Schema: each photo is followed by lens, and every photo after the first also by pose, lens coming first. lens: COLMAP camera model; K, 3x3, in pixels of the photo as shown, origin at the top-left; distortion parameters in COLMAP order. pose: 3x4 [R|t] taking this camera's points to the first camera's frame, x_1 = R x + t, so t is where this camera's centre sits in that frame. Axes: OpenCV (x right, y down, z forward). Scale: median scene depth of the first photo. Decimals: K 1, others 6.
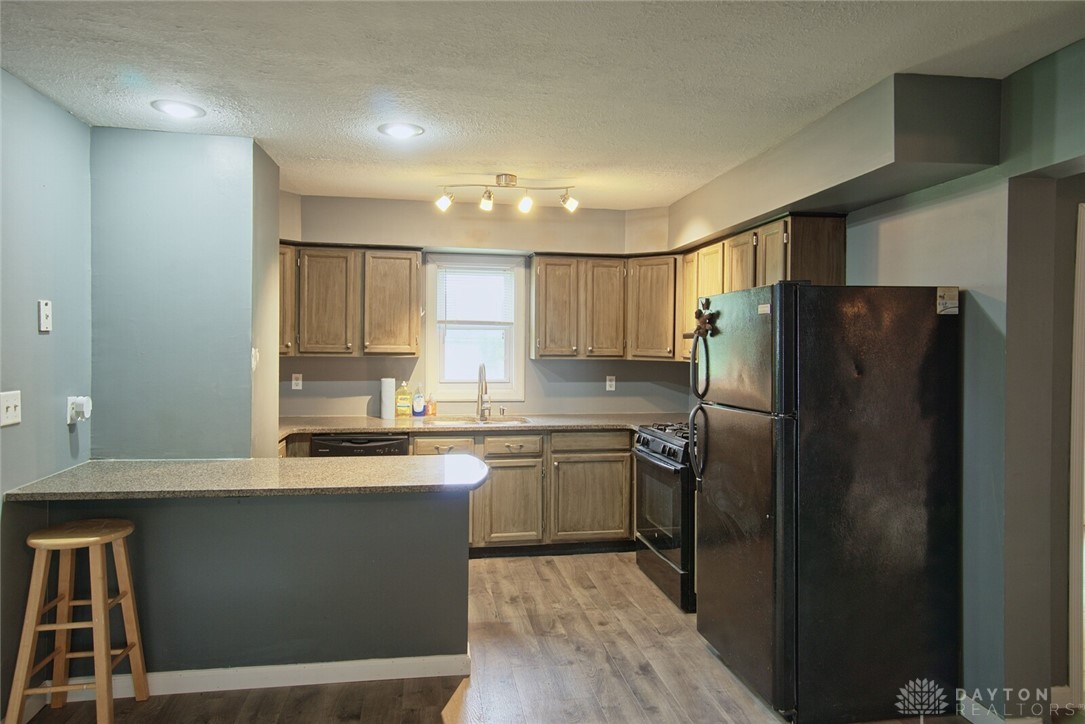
lens RADIAL K [[695.8, 0, 542.6], [0, 695.8, 359.0], [0, 0, 1]] dist [0.003355, -0.001141]
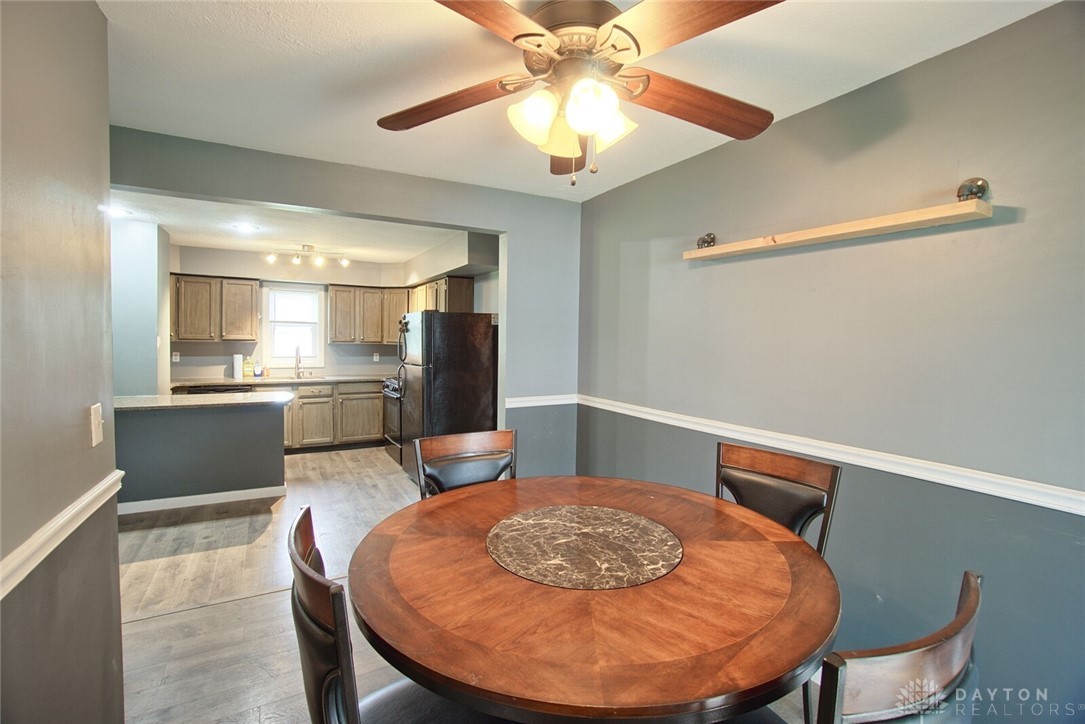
lens RADIAL K [[478.3, 0, 521.9], [0, 478.3, 355.2], [0, 0, 1]] dist [-0.027277, 0.000799]
pose [[0.946708, -0.004785, 0.322057, 0.067703], [-0.001754, 0.999798, 0.020013, 0.005236], [-0.322088, -0.019512, 0.946509, -0.345048]]
